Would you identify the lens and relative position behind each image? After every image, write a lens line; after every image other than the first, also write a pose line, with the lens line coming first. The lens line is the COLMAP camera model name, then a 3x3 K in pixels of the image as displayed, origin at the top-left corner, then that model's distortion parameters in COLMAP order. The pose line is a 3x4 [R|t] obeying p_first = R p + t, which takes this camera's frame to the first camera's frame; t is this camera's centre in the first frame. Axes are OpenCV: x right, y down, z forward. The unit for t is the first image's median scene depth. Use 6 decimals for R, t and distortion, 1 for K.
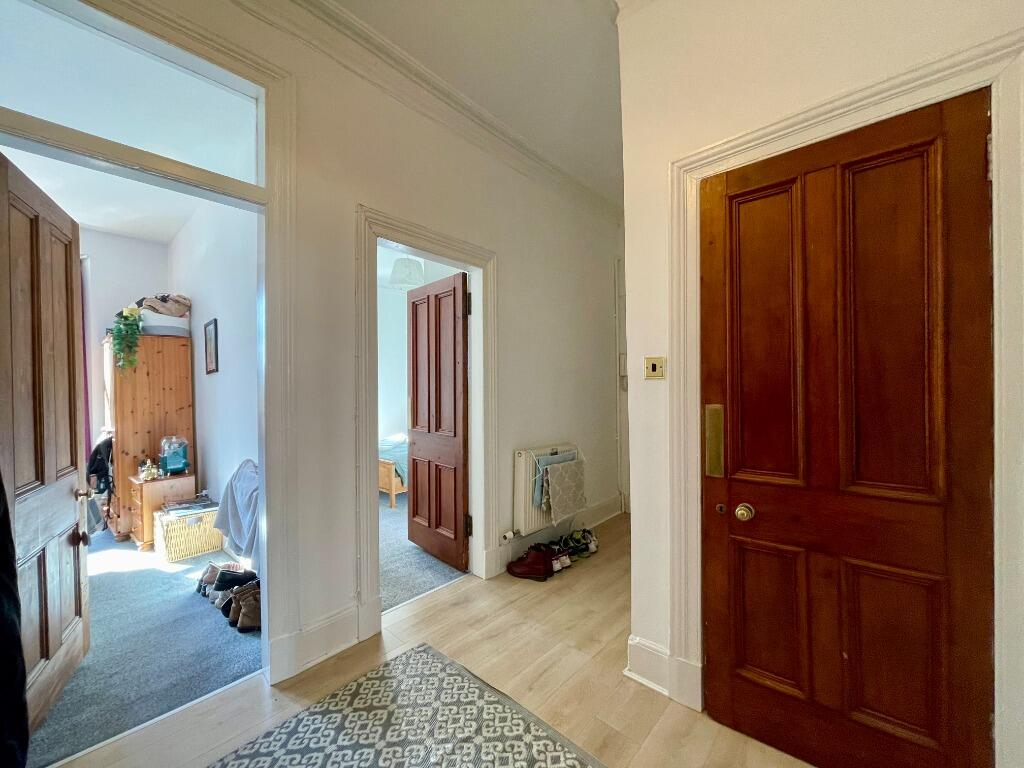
lens RADIAL K [[412.6, 0, 513.3], [0, 412.6, 394.7], [0, 0, 1]] dist [0.000800, 0.000008]
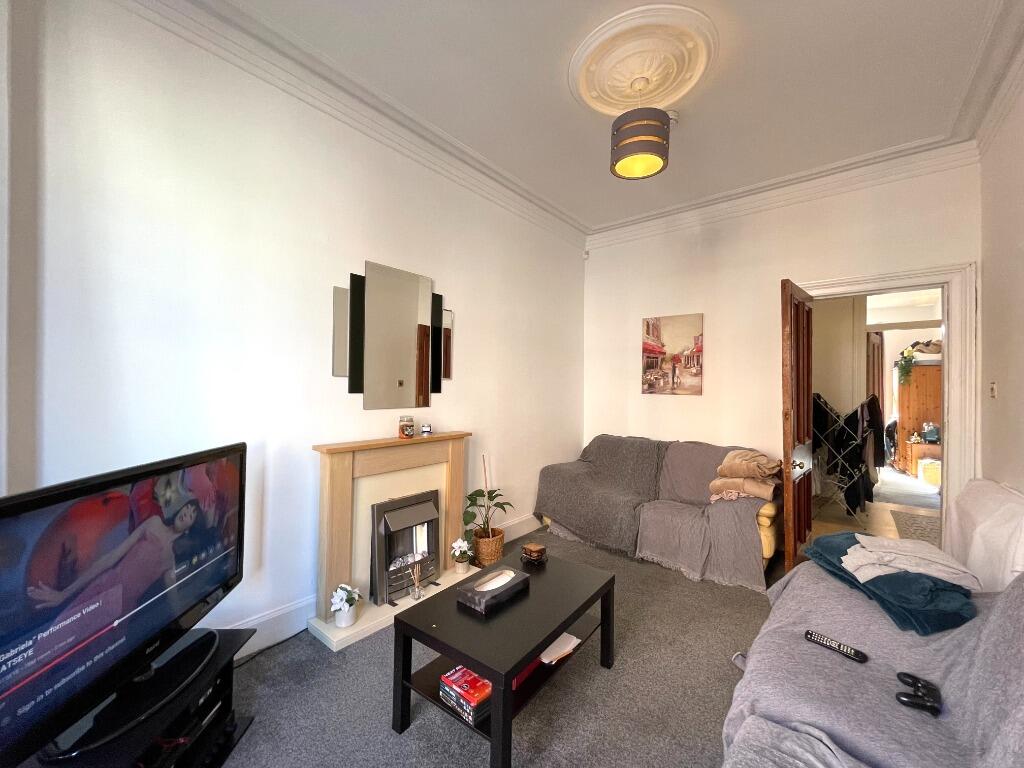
lens RADIAL K [[419.3, 0, 512.0], [0, 419.3, 384.0], [0, 0, 1]] dist [-0.000567, -0.000440]
pose [[0.067672, 0.001748, -0.997706, 0.883402], [-0.018780, 0.999824, 0.000478, -0.032252], [0.997531, 0.018705, 0.067693, -0.956798]]
